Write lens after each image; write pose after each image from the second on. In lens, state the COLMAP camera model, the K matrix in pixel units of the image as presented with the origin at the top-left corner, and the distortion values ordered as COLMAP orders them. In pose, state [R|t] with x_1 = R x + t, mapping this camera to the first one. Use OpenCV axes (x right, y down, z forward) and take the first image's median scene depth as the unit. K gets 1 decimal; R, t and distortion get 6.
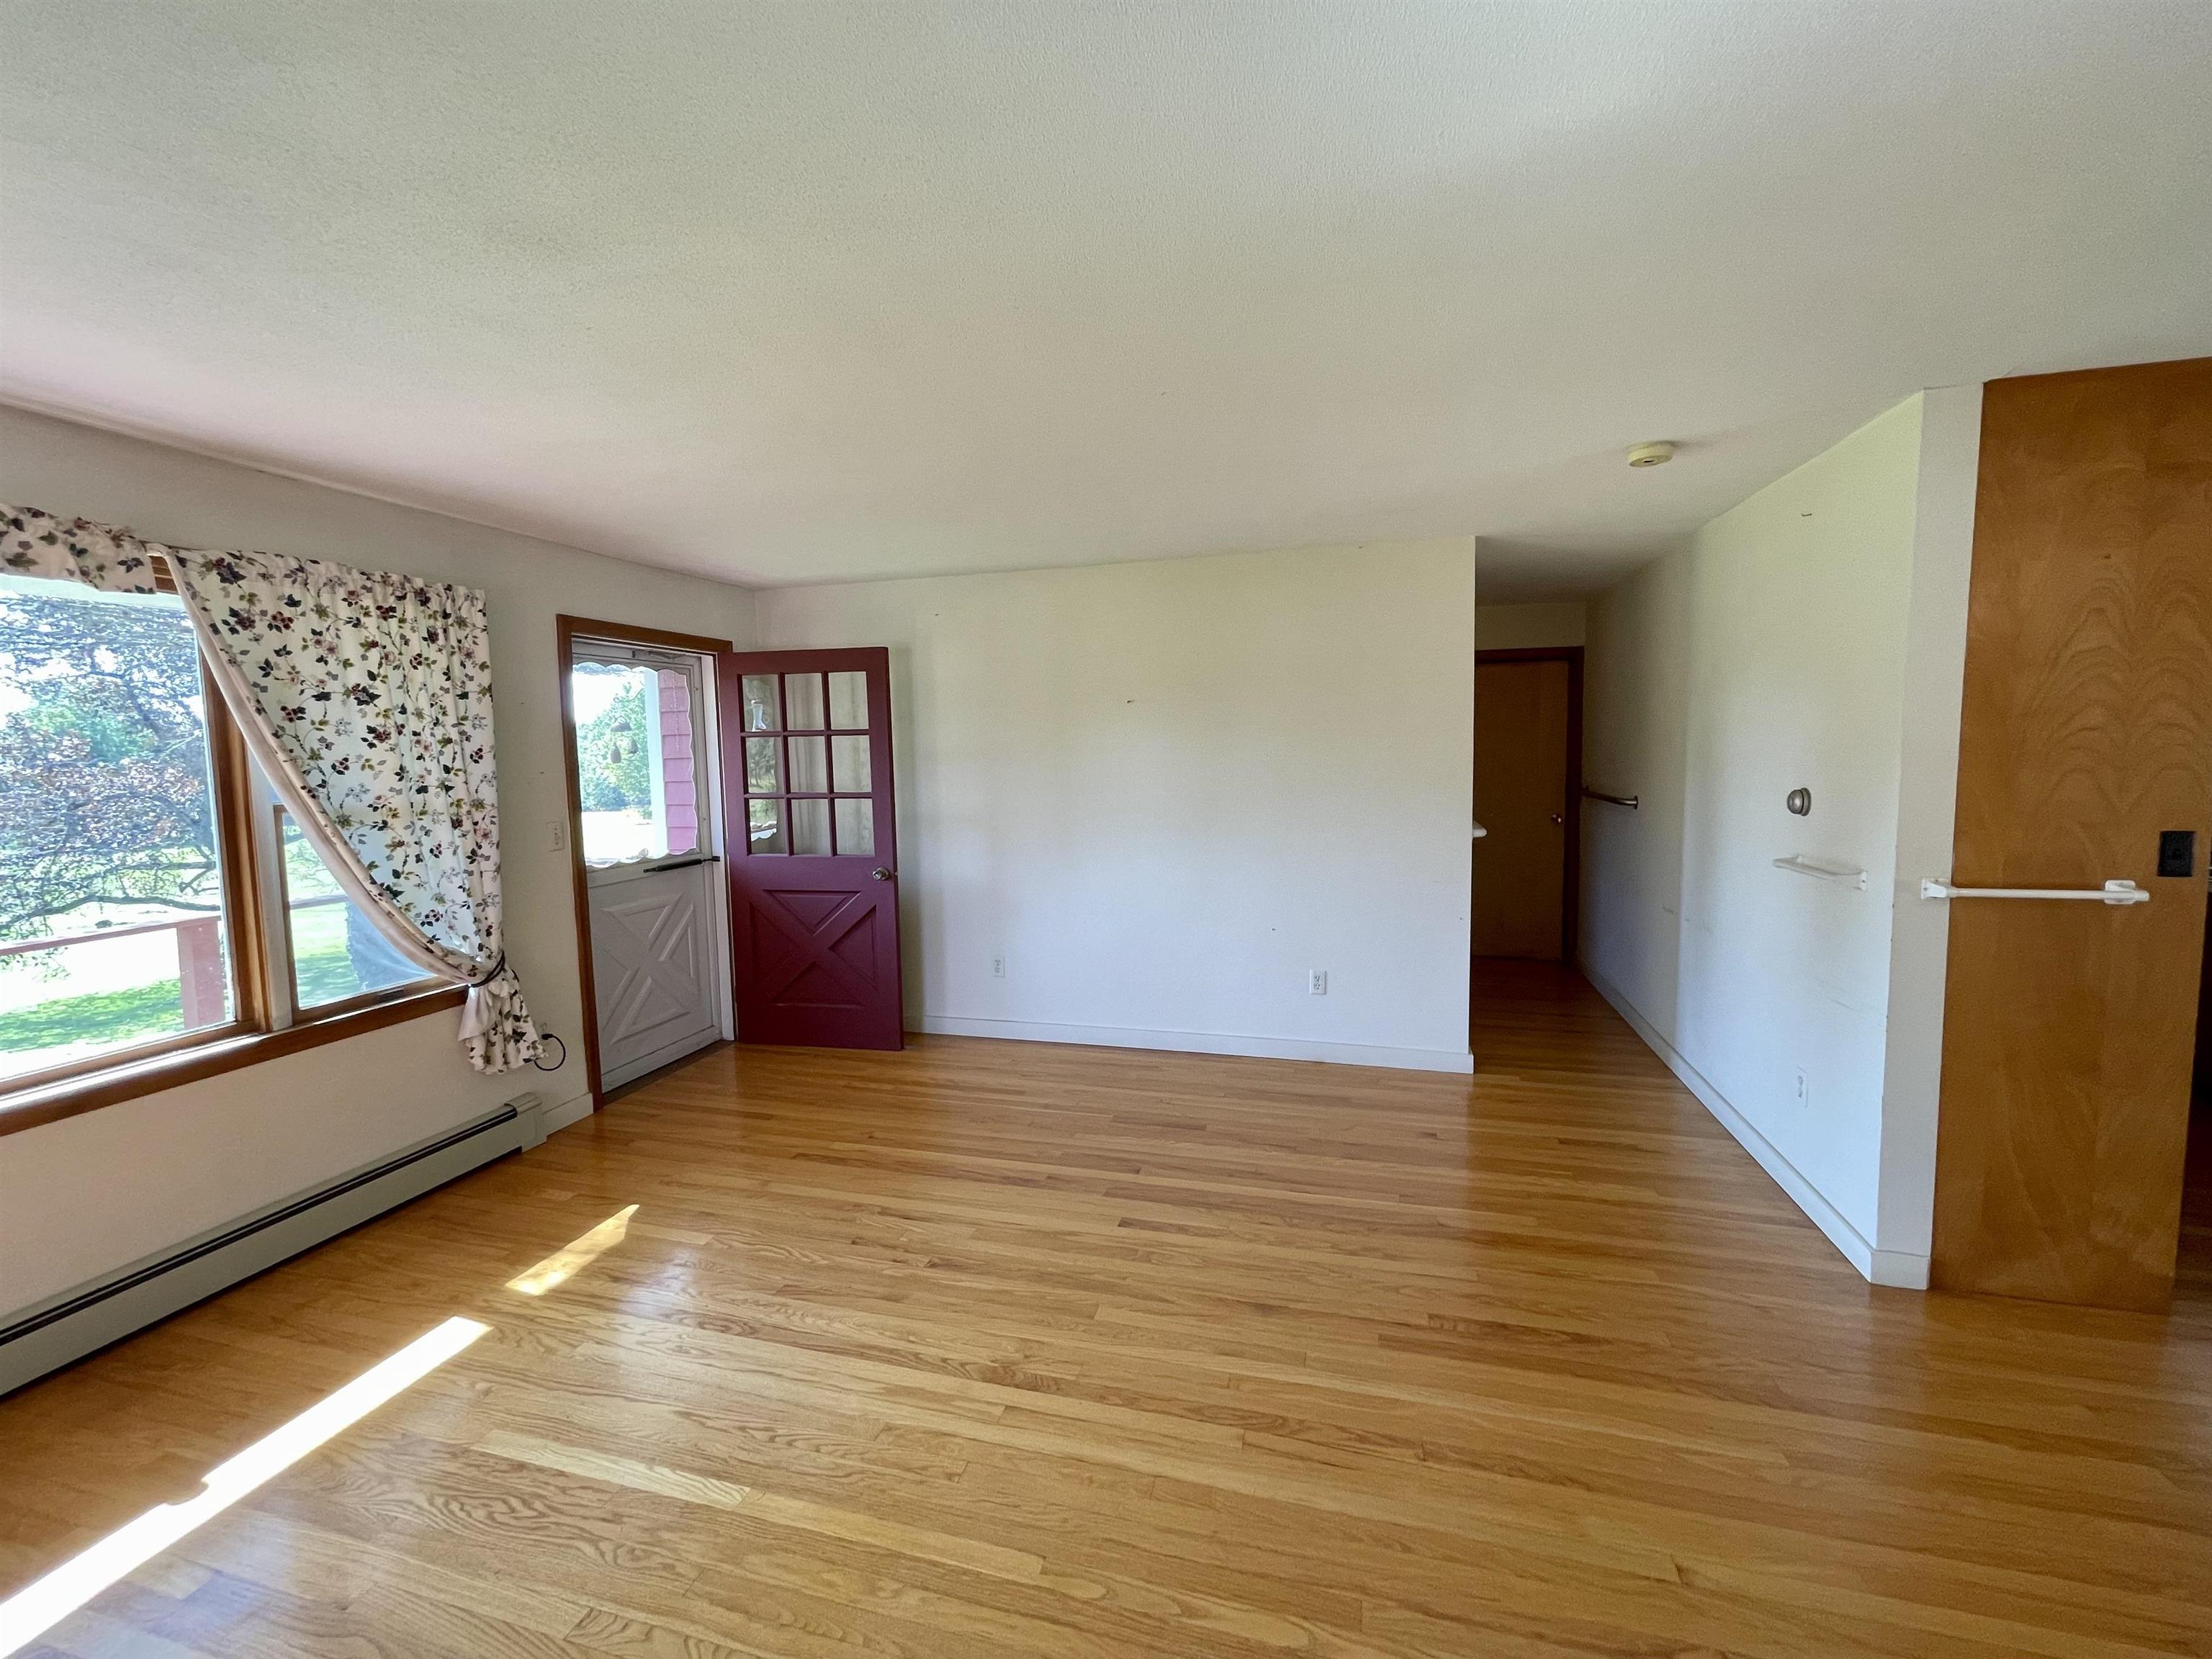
lens RADIAL K [[903.4, 0, 1106.0], [0, 903.4, 829.5], [0, 0, 1]] dist [-0.005174, -0.000563]
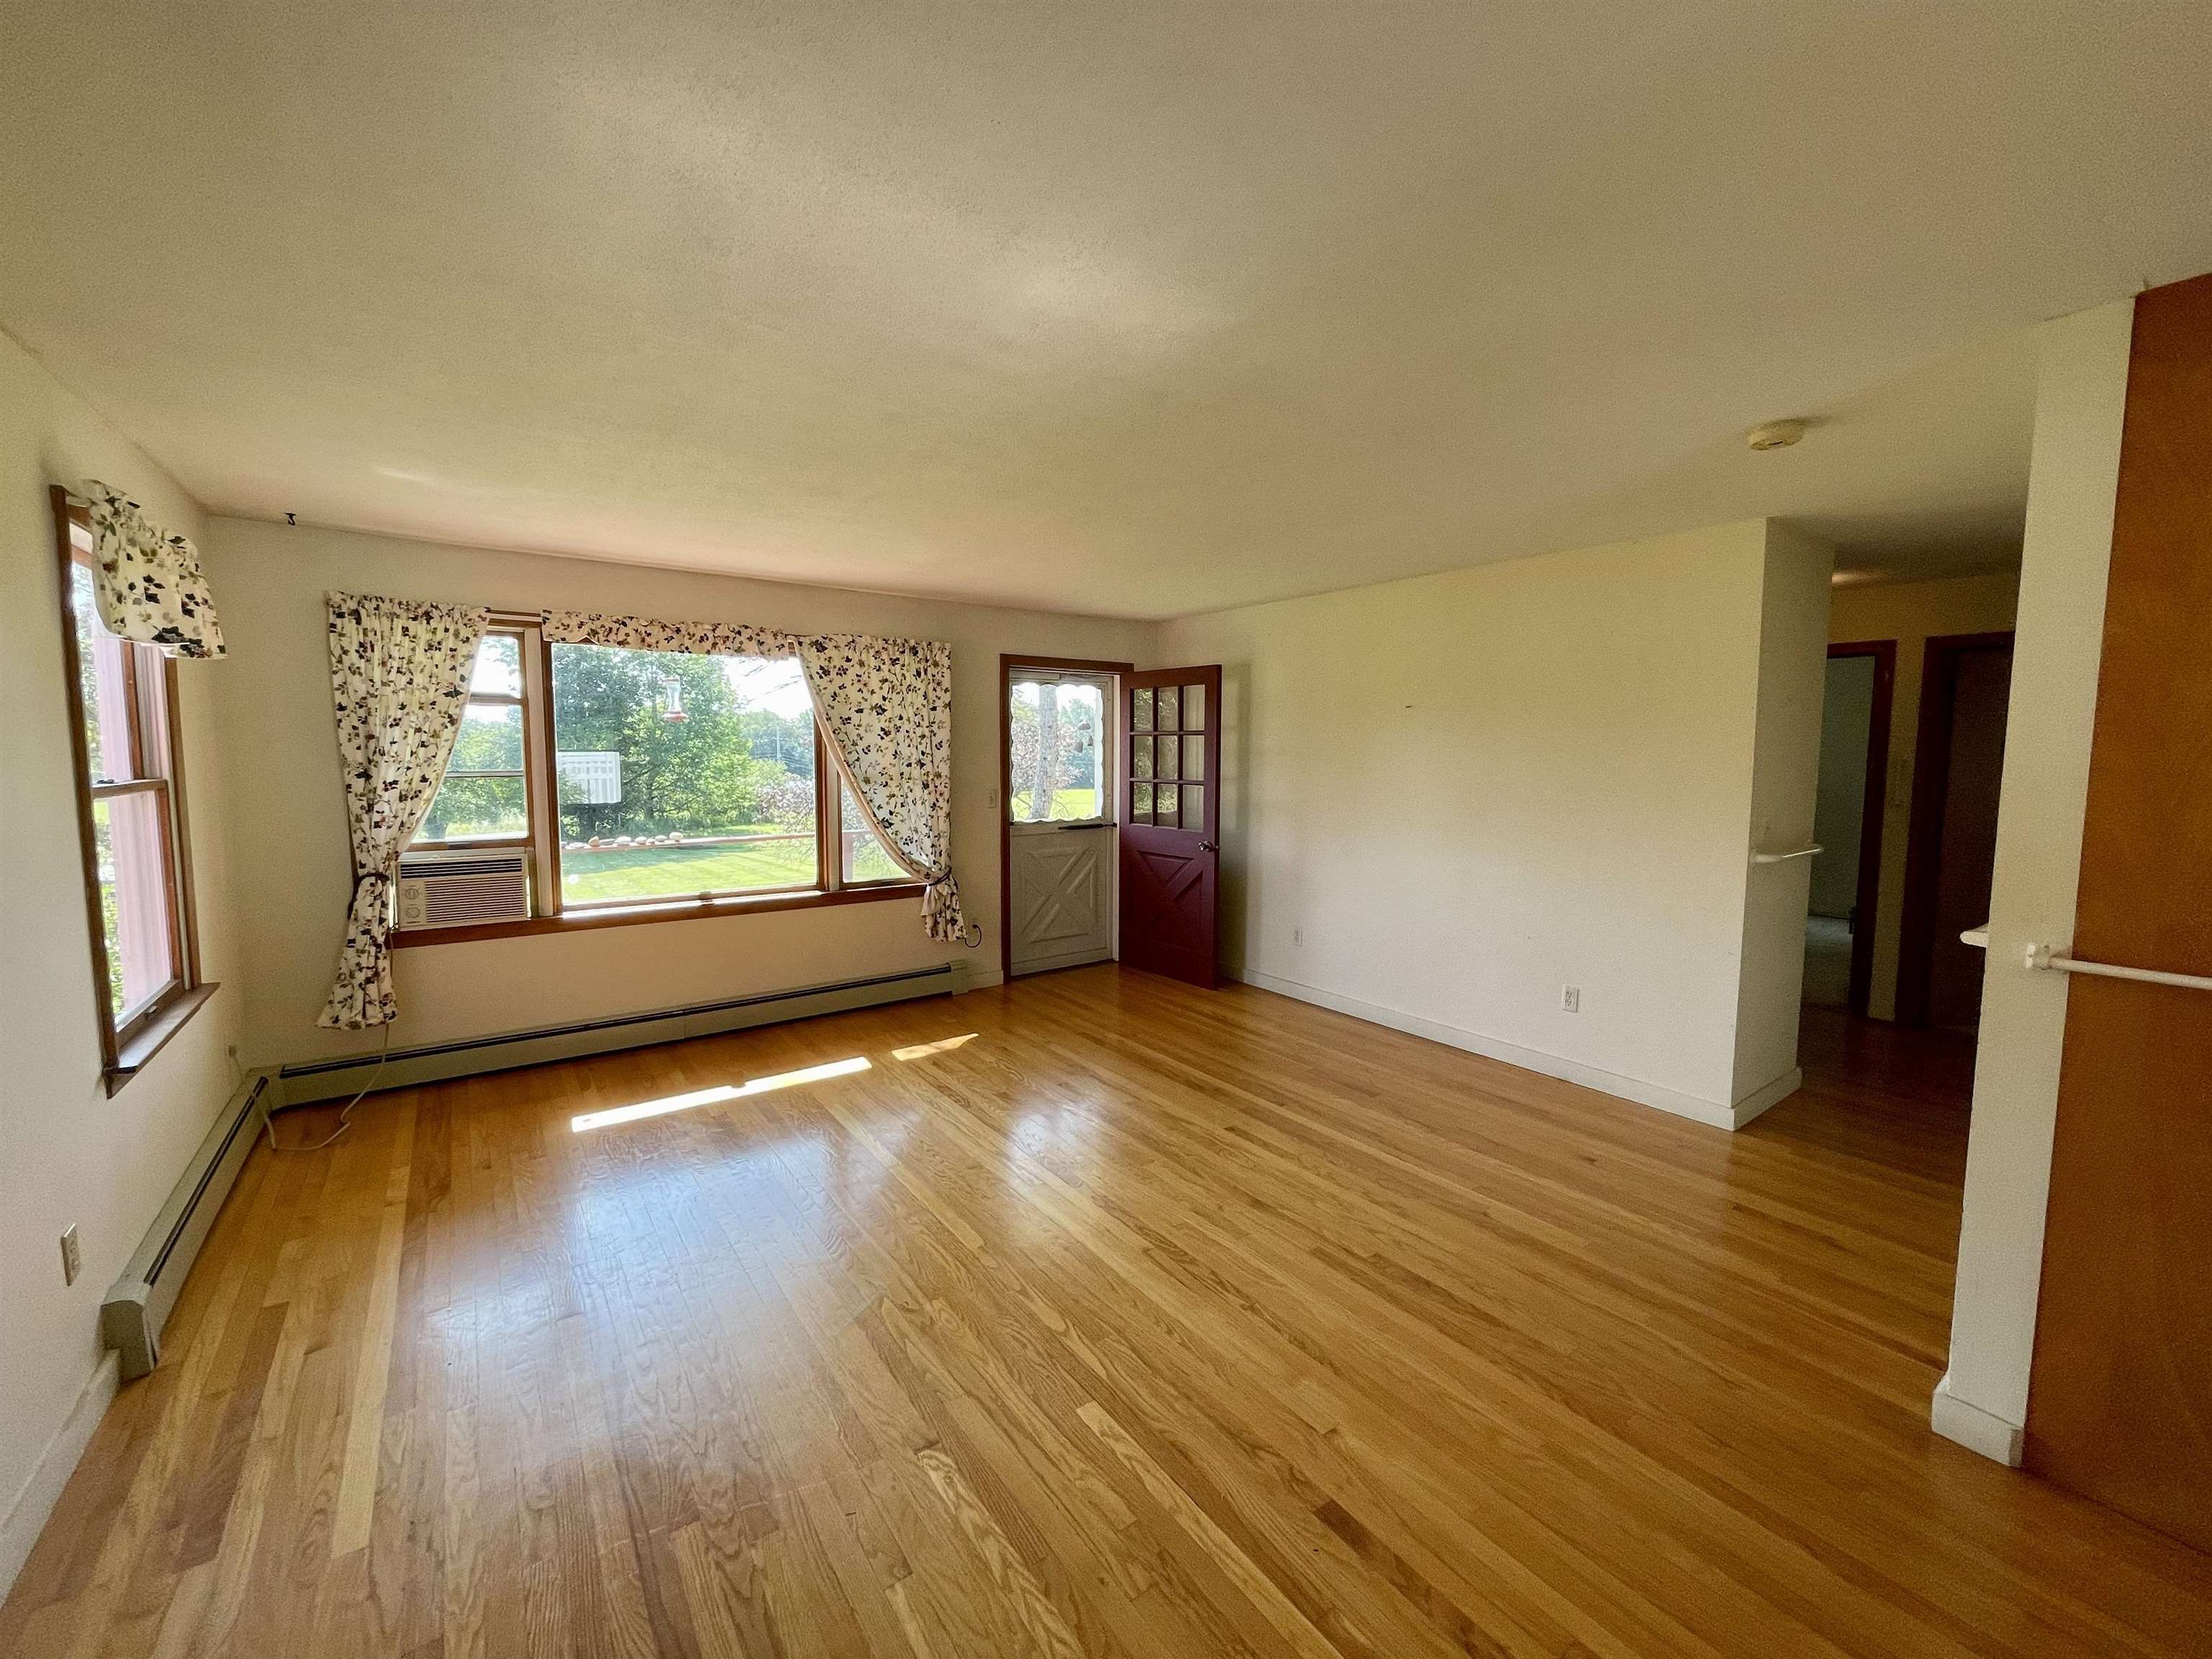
lens RADIAL K [[903.4, 0, 1106.0], [0, 903.4, 829.5], [0, 0, 1]] dist [-0.005174, -0.000563]
pose [[0.777279, 0.079585, -0.624102, 0.588662], [-0.075507, 0.996598, 0.033047, -0.006758], [0.624609, 0.021438, 0.780644, -0.090056]]
